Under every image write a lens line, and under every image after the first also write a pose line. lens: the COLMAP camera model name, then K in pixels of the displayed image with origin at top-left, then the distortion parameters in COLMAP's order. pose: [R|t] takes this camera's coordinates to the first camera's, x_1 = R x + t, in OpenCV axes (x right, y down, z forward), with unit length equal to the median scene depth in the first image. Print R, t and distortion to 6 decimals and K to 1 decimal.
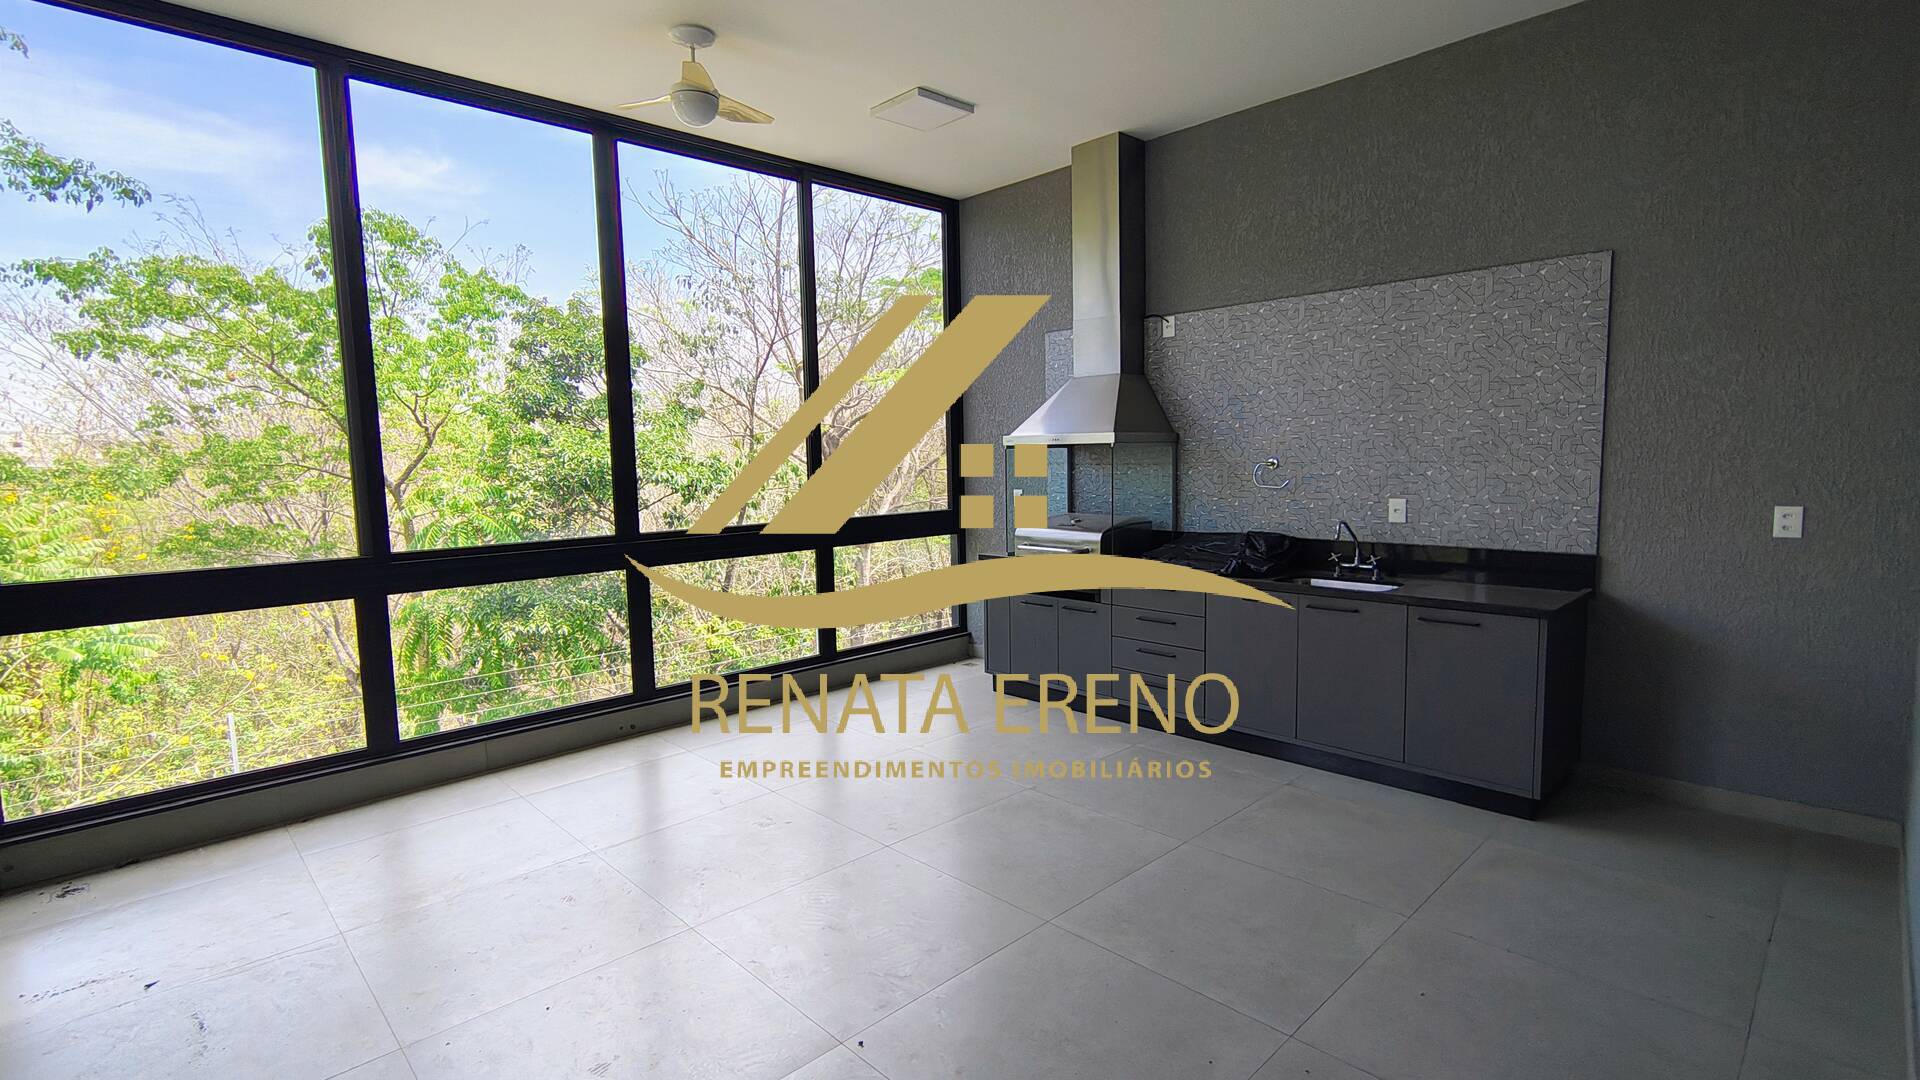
lens RADIAL K [[887.9, 0, 960.9], [0, 887.9, 543.6], [0, 0, 1]] dist [0.001079, 0.000580]
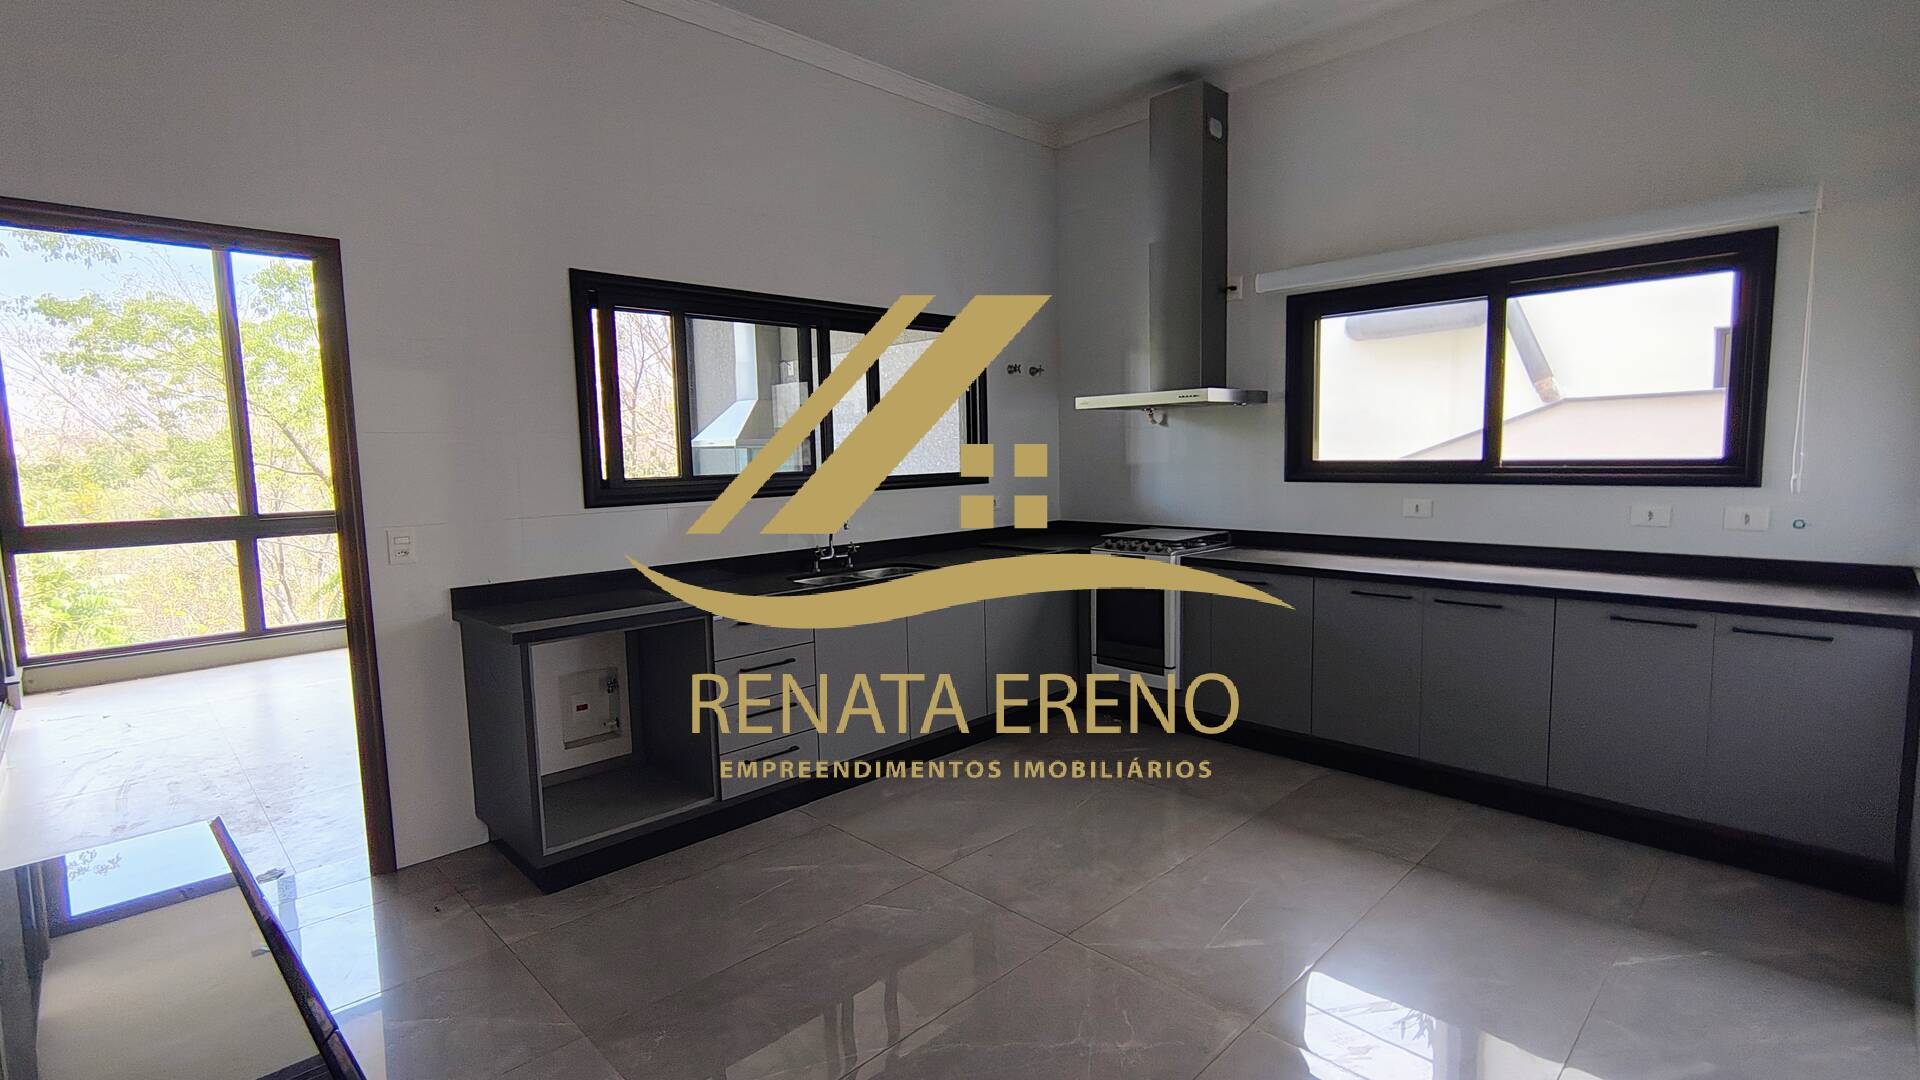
lens RADIAL K [[887.9, 0, 959.9], [0, 887.9, 536.3], [0, 0, 1]] dist [0.001079, 0.000580]
pose [[0.999954, -0.000680, 0.009604, 0.242533], [0.000717, 0.999992, -0.003860, 0.022270], [-0.009601, 0.003867, 0.999946, -0.250401]]
